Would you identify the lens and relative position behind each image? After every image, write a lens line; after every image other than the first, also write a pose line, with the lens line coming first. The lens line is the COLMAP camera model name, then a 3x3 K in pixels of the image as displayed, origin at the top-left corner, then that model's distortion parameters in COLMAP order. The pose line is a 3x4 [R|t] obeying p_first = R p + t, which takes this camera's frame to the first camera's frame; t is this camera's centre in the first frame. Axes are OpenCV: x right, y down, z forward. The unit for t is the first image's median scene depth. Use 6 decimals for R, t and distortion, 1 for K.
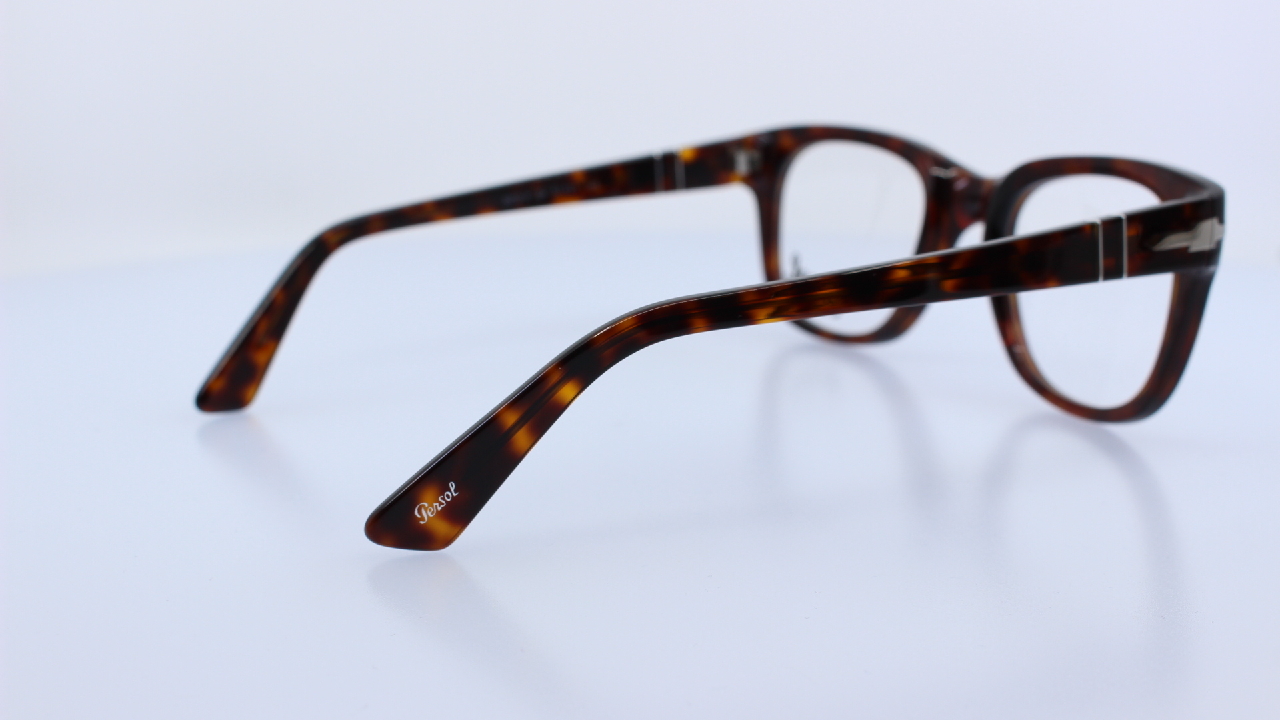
lens RADIAL K [[1661.6, 0, 640.0], [0, 1661.6, 360.0], [0, 0, 1]] dist [-0.090630, 0.055481]
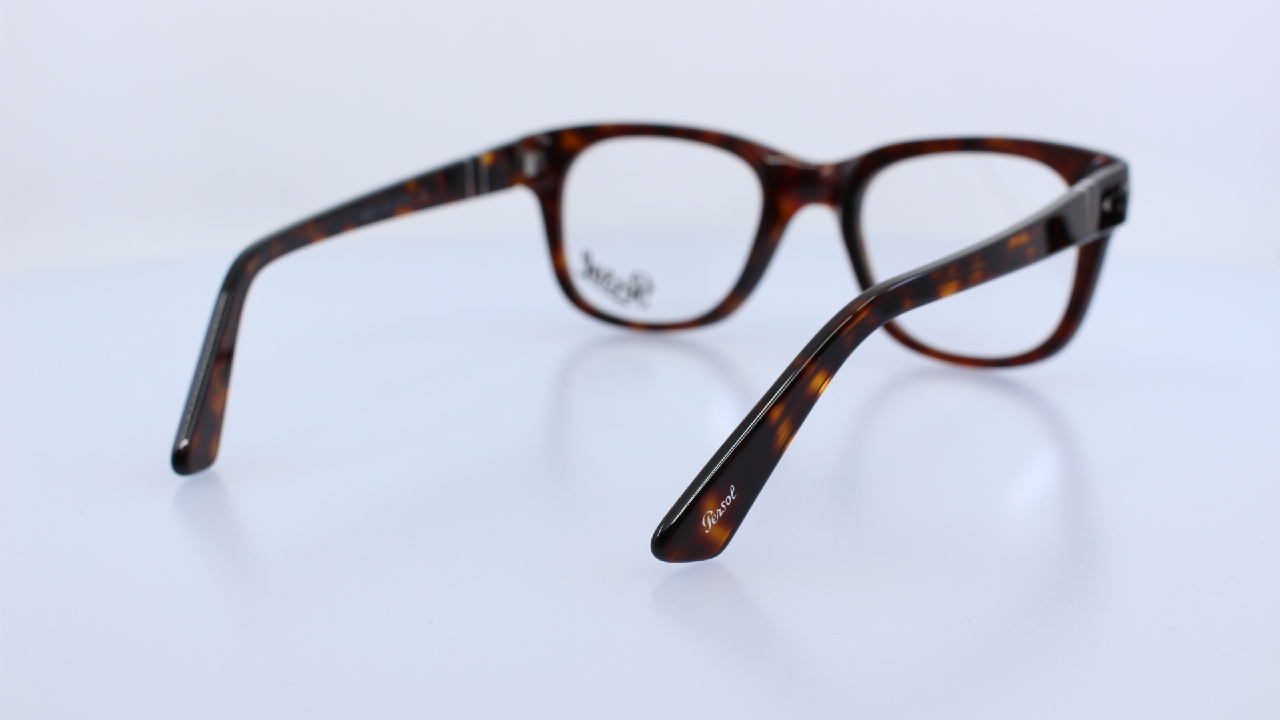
lens RADIAL K [[1661.6, 0, 640.0], [0, 1661.6, 360.0], [0, 0, 1]] dist [-0.090630, 0.055481]
pose [[0.862424, -0.106897, 0.494771, -0.466639], [0.108949, 0.993738, 0.024795, -0.022546], [-0.494323, 0.032521, 0.868670, 0.121486]]
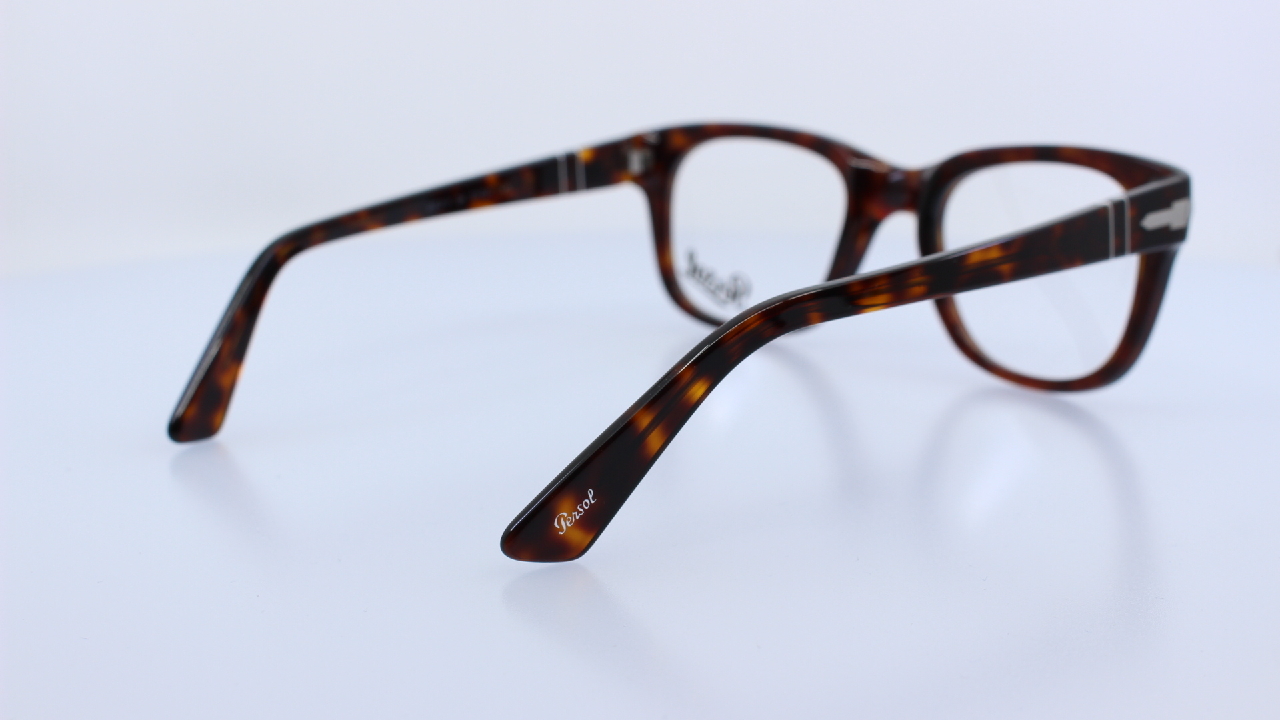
lens RADIAL K [[1661.6, 0, 640.0], [0, 1661.6, 360.0], [0, 0, 1]] dist [-0.090630, 0.055481]
pose [[0.964472, -0.056441, 0.258085, -0.243448], [0.056837, 0.998366, 0.005935, -0.005099], [-0.257998, 0.008944, 0.966104, 0.030359]]
